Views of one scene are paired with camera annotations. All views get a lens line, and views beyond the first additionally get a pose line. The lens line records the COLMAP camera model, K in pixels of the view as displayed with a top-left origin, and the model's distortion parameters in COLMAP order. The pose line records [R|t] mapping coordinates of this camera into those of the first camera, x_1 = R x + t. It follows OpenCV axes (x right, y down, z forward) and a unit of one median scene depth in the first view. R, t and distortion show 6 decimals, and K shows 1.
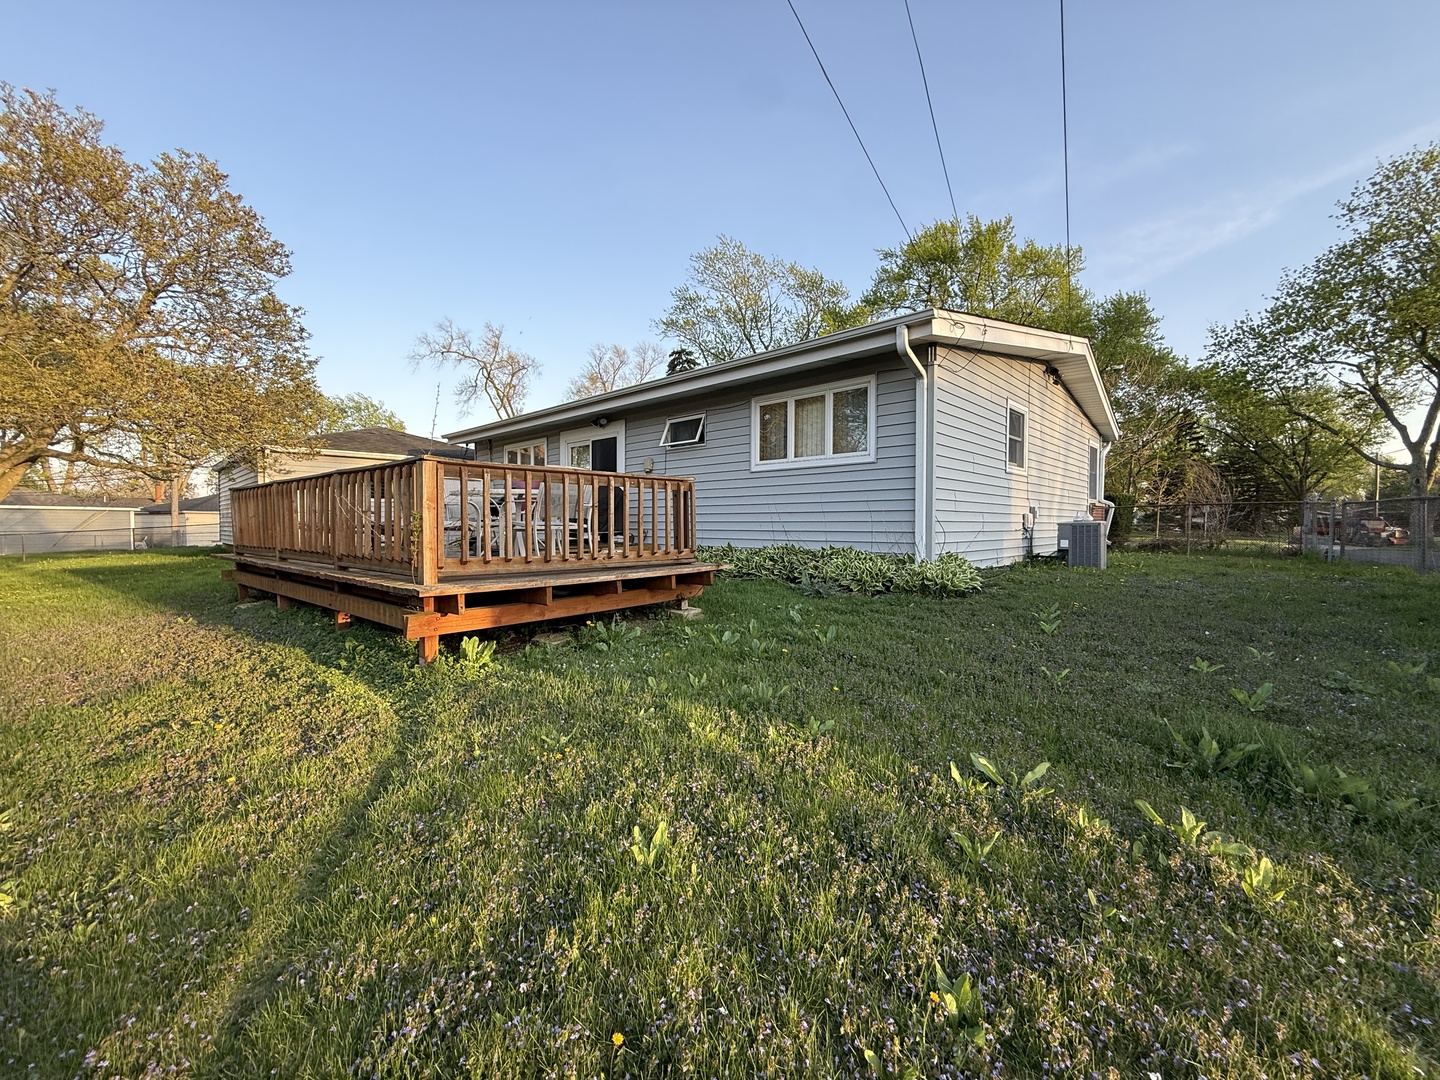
lens RADIAL K [[576.0, 0, 717.3], [0, 576.0, 543.7], [0, 0, 1]] dist [0.001587, -0.000555]
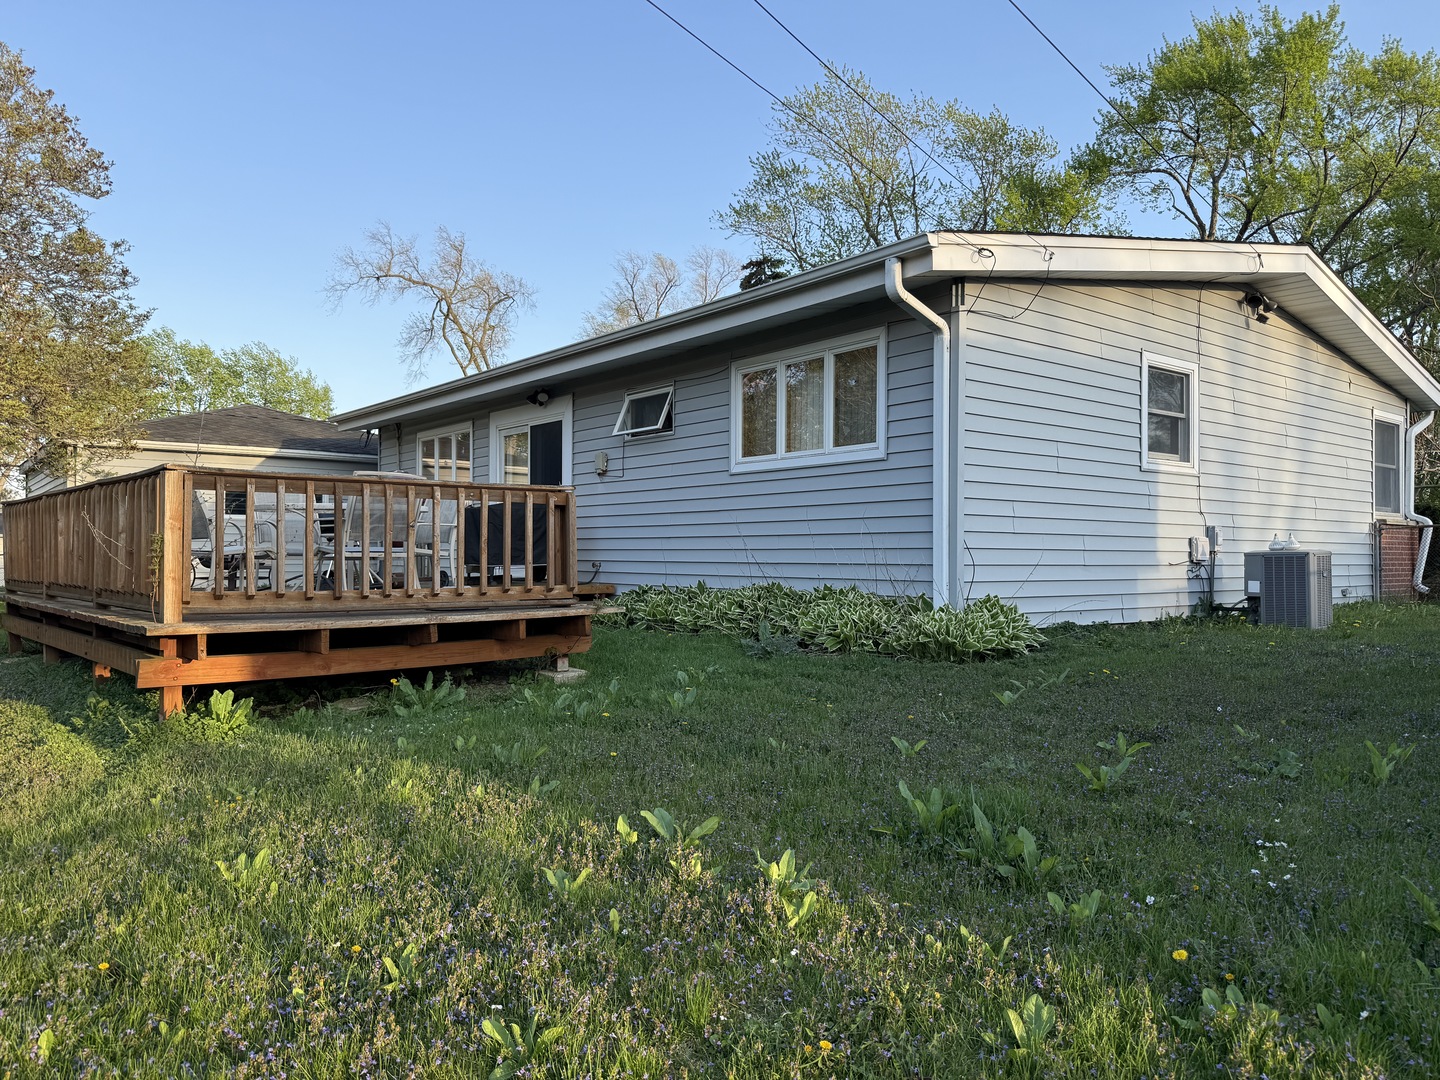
lens RADIAL K [[1011.7, 0, 708.9], [0, 1011.7, 552.0], [0, 0, 1]] dist [0.034533, -0.047636]
pose [[0.990598, 0.002103, -0.136792, 0.181898], [-0.007393, 0.999244, -0.038176, 0.008151], [0.136608, 0.038828, 0.989864, -0.129390]]
